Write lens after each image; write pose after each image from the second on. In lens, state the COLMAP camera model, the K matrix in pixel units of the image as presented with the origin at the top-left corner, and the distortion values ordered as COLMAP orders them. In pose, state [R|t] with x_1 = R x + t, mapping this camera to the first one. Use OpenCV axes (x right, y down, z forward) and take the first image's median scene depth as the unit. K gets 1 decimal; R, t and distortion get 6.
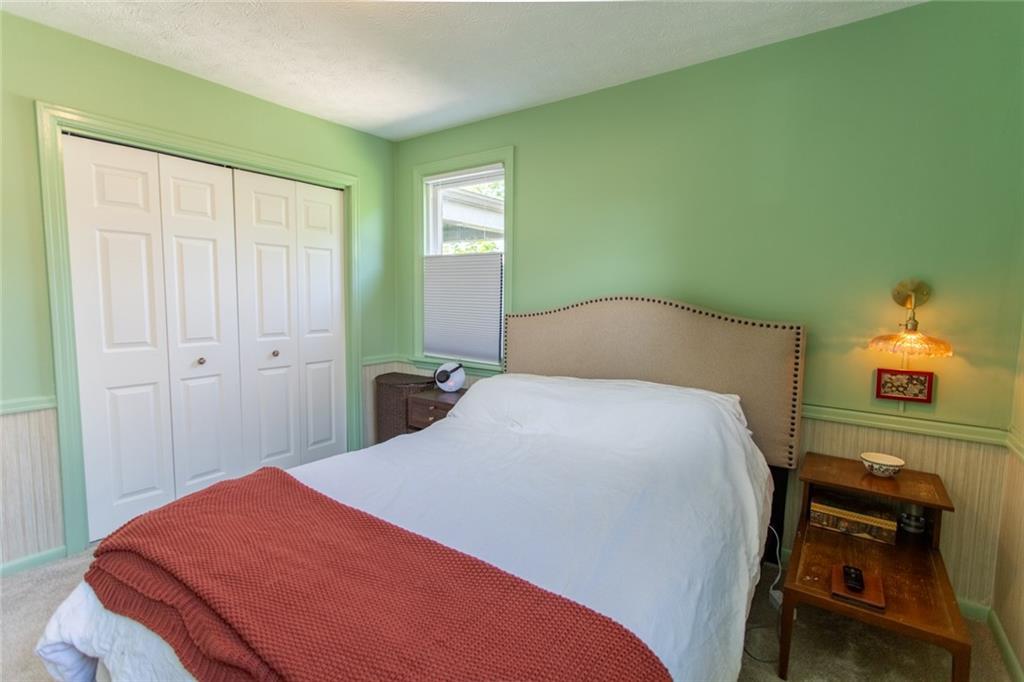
lens RADIAL K [[478.7, 0, 509.5], [0, 478.7, 337.3], [0, 0, 1]] dist [-0.001023, 0.000221]
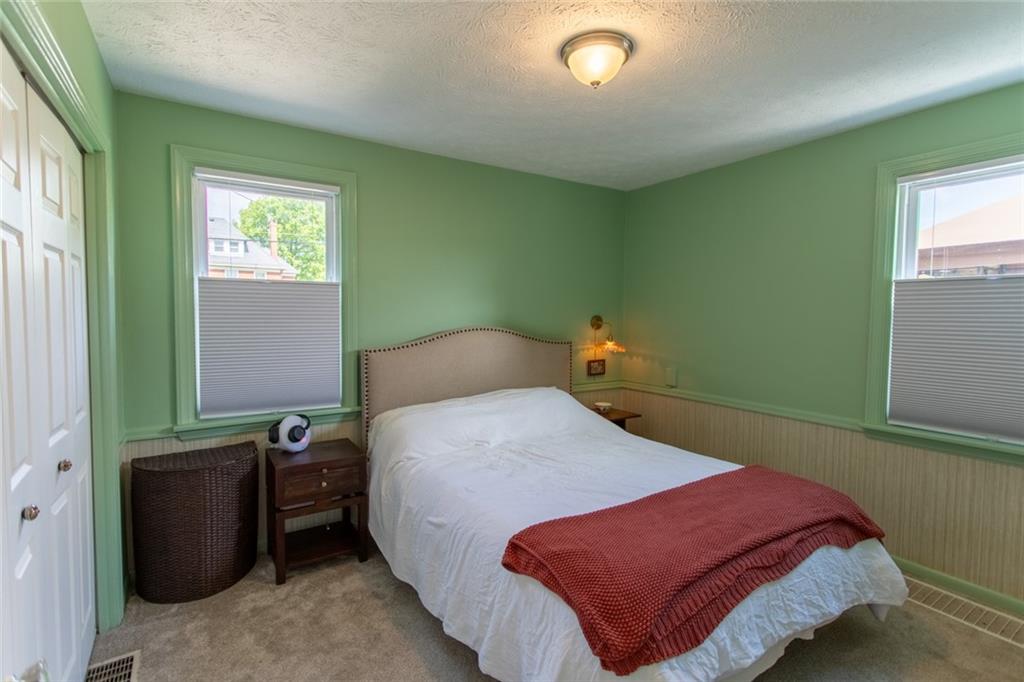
lens RADIAL K [[478.7, 0, 509.7], [0, 478.7, 338.9], [0, 0, 1]] dist [-0.001023, 0.000221]
pose [[0.364433, -0.060162, 0.929284, -1.137698], [0.085370, 0.995867, 0.030994, -0.109229], [-0.927308, 0.068038, 0.368063, 0.554343]]
